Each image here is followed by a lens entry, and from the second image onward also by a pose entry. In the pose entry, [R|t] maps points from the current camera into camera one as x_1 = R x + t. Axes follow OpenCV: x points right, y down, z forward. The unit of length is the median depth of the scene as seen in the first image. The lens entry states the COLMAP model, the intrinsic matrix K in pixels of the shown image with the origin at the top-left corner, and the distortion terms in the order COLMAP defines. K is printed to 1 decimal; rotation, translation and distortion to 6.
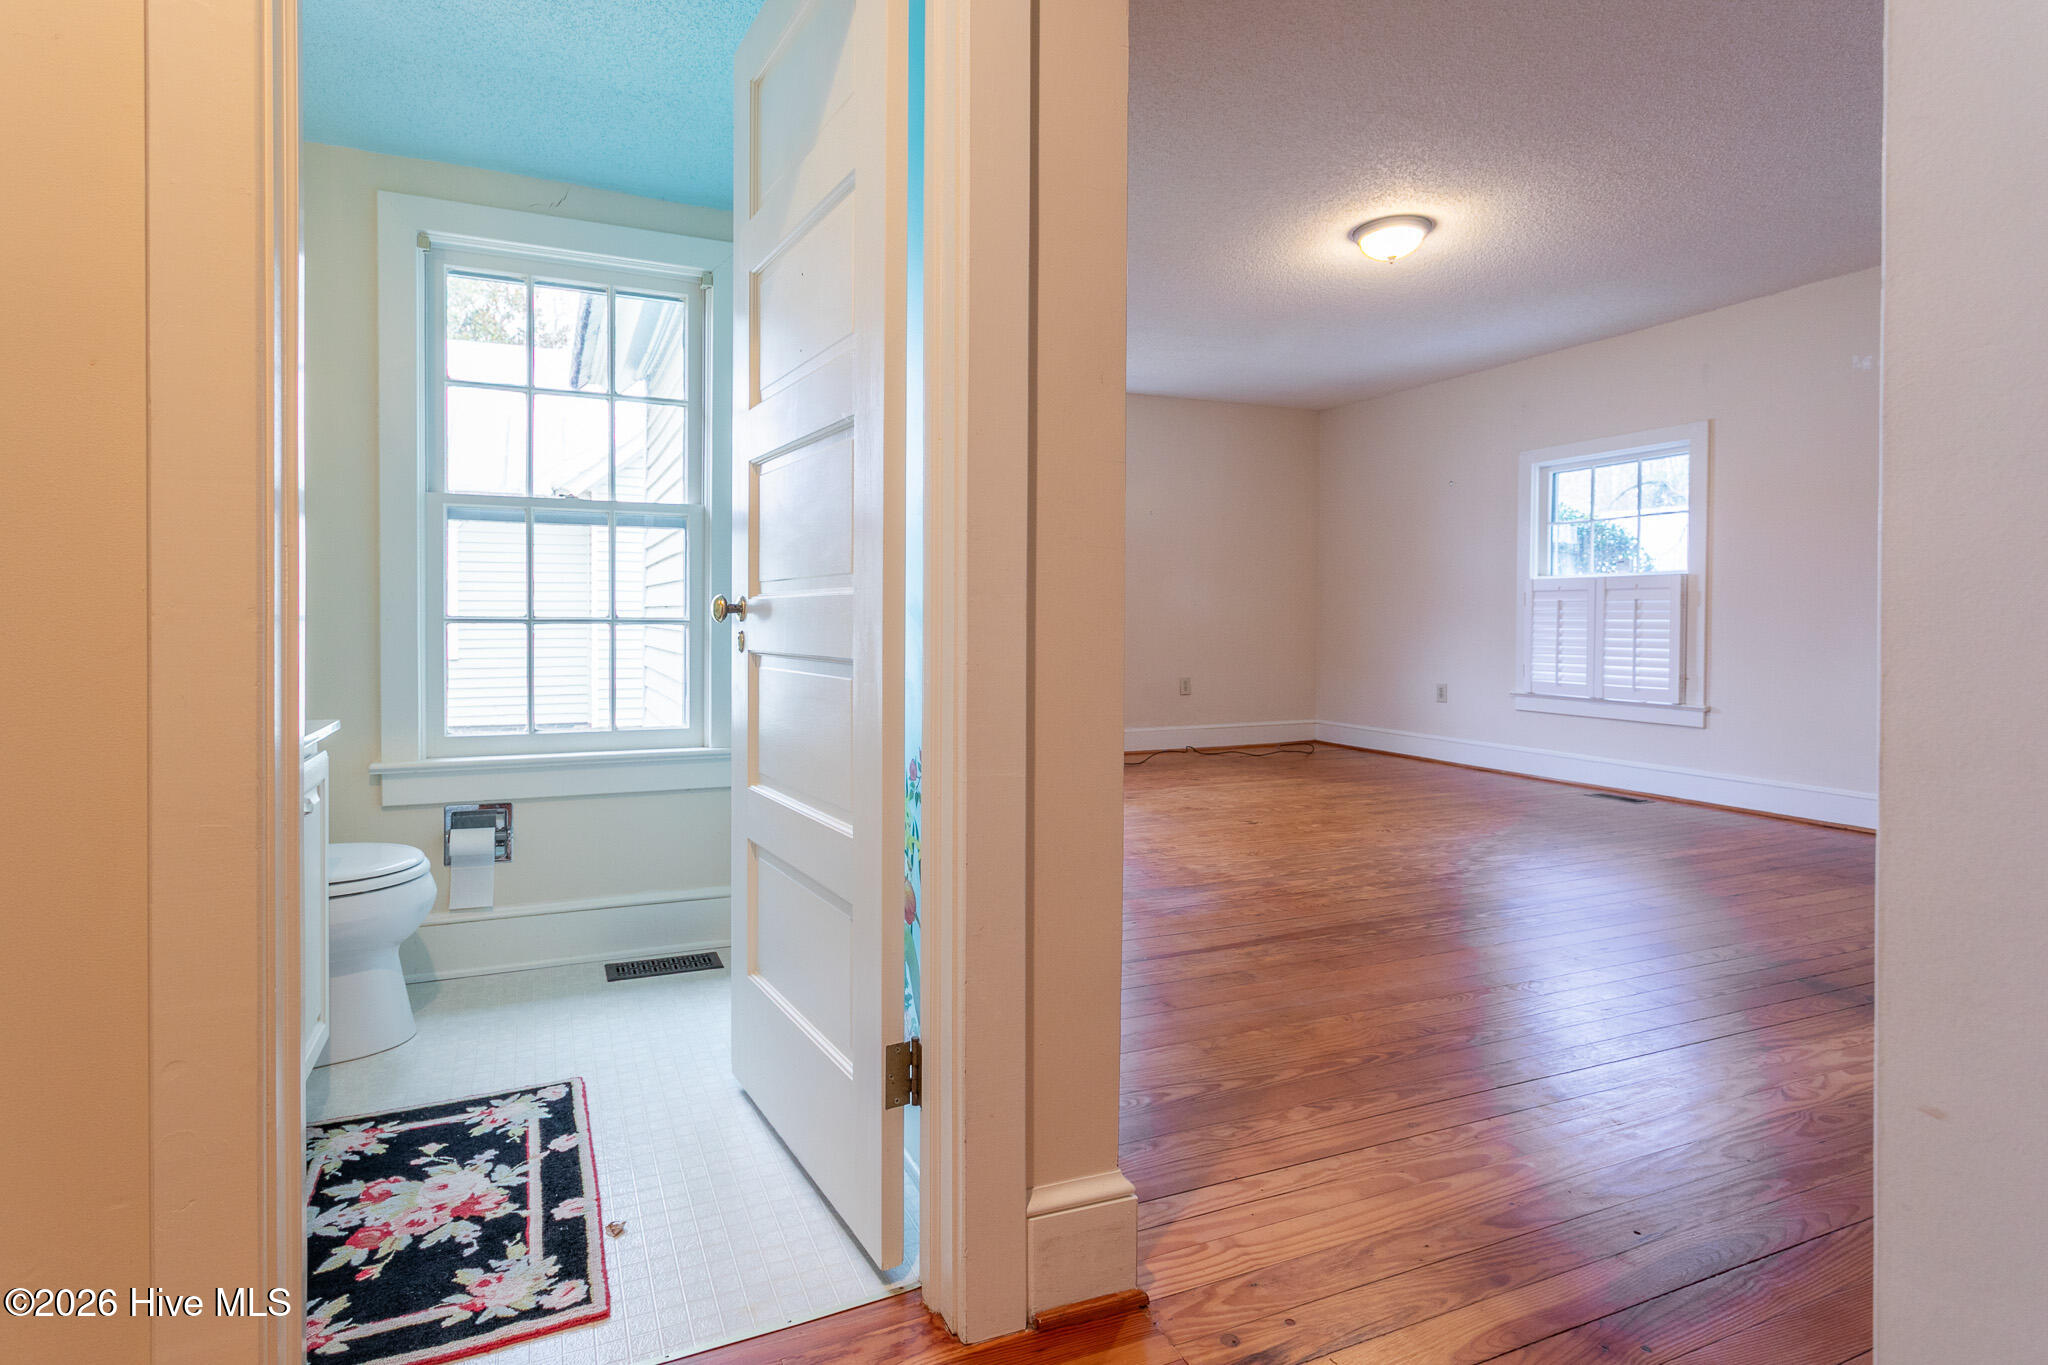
lens RADIAL K [[1000.7, 0, 939.6], [0, 1000.7, 638.8], [0, 0, 1]] dist [0.004857, -0.000286]
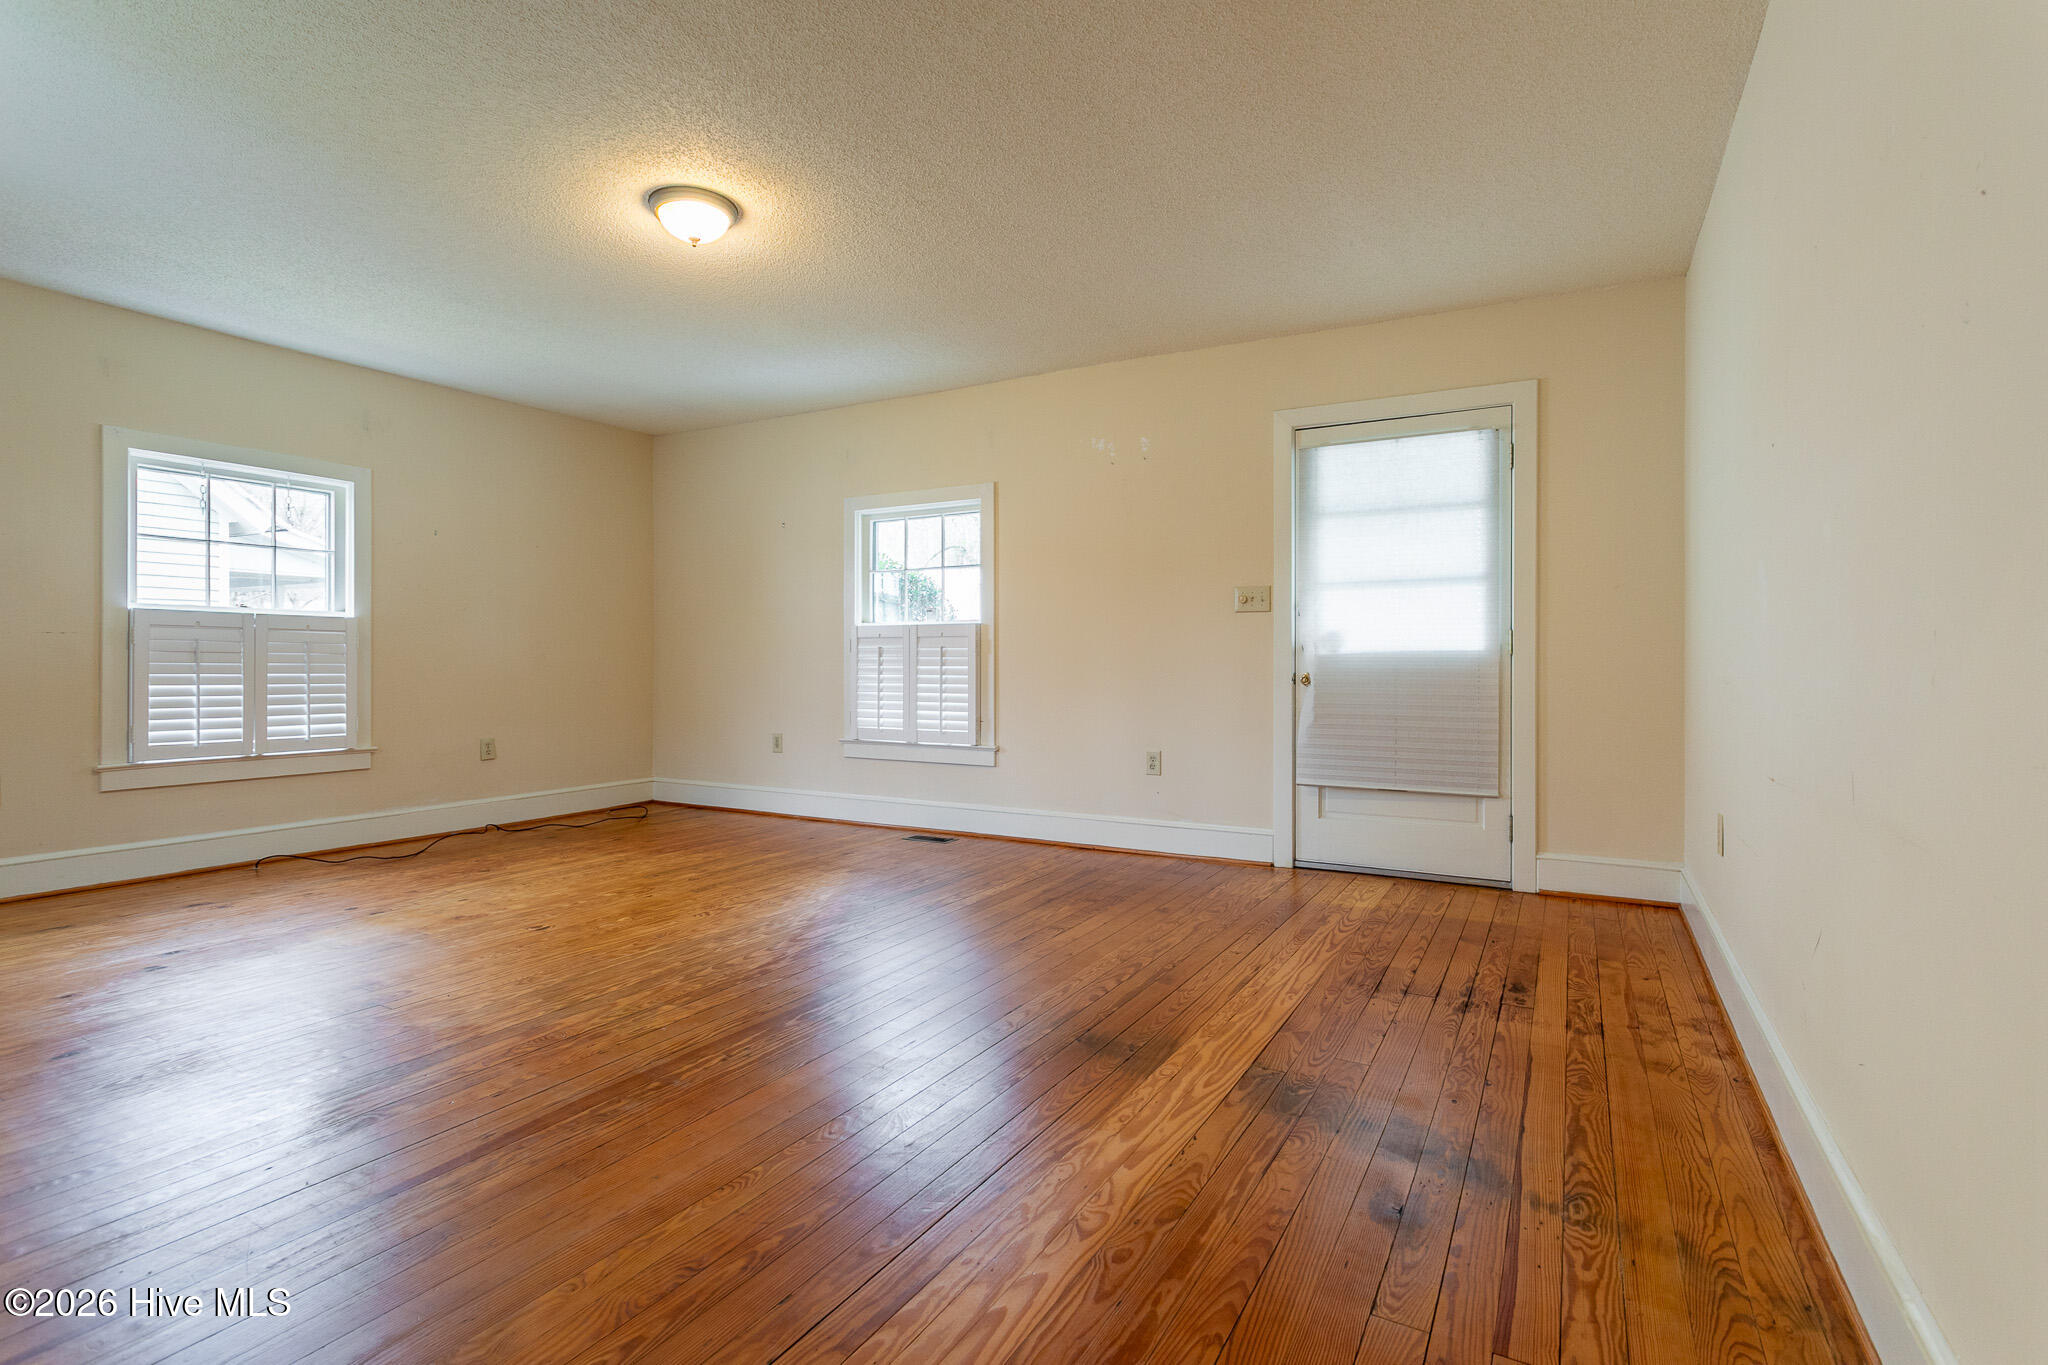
lens RADIAL K [[1000.7, 0, 1001.1], [0, 1000.7, 678.4], [0, 0, 1]] dist [0.004857, -0.000286]
pose [[0.789507, -0.011827, 0.613627, 0.157501], [0.014059, 0.999900, 0.001184, -0.010699], [-0.613580, 0.007692, 0.789595, 0.212101]]
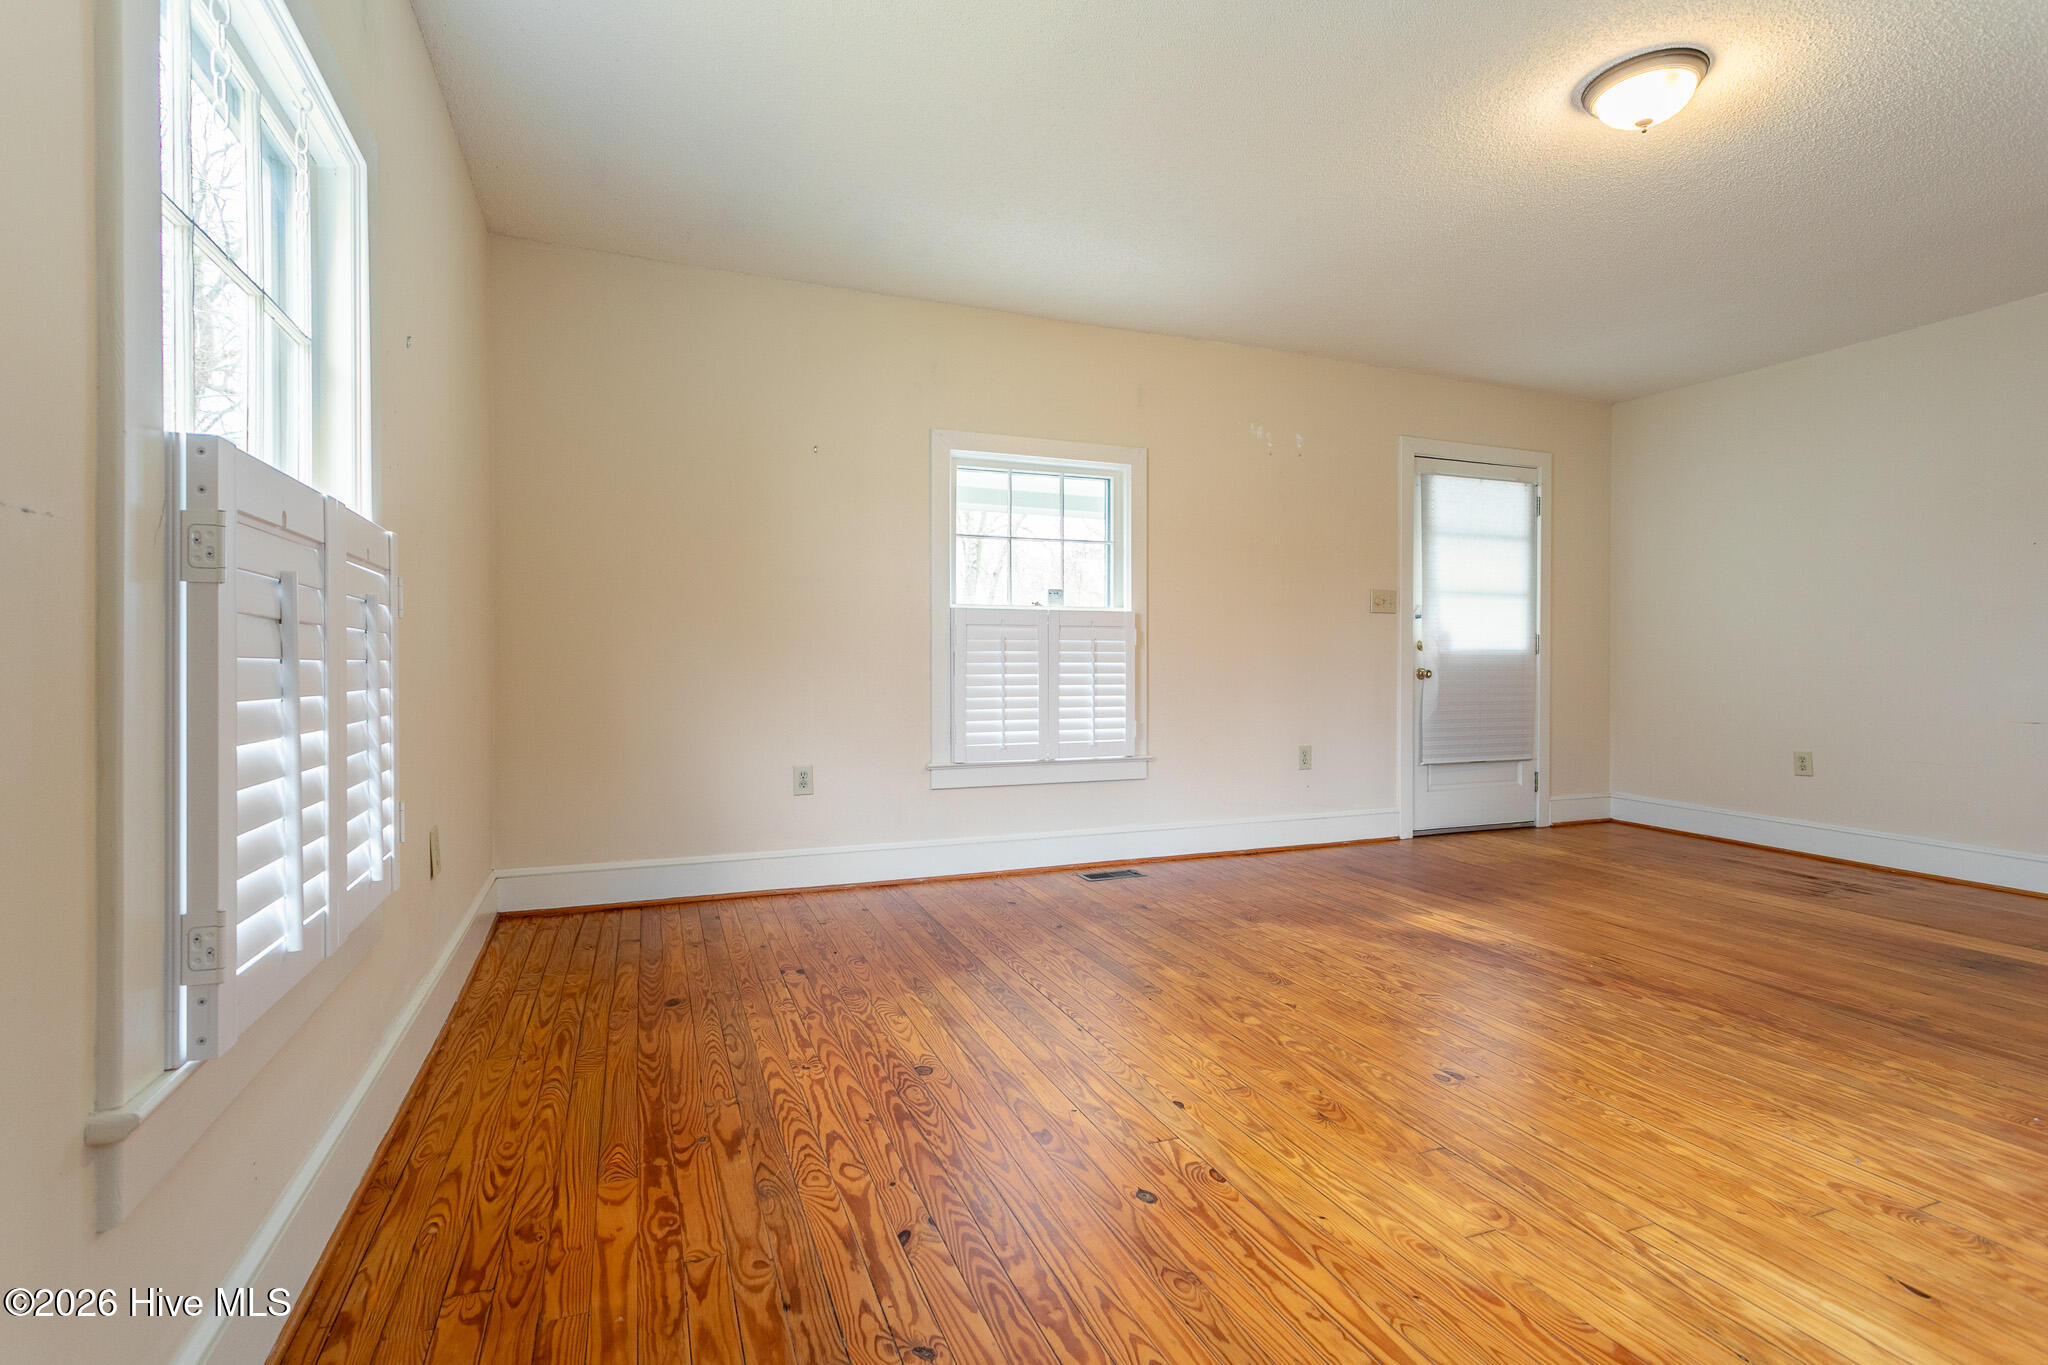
lens RADIAL K [[1000.7, 0, 1046.5], [0, 1000.7, 672.2], [0, 0, 1]] dist [0.004857, -0.000286]
pose [[-0.005749, -0.014132, 0.999884, -0.245748], [0.020273, 0.999693, 0.014246, -0.037408], [-0.999778, 0.020353, -0.005460, 1.615287]]
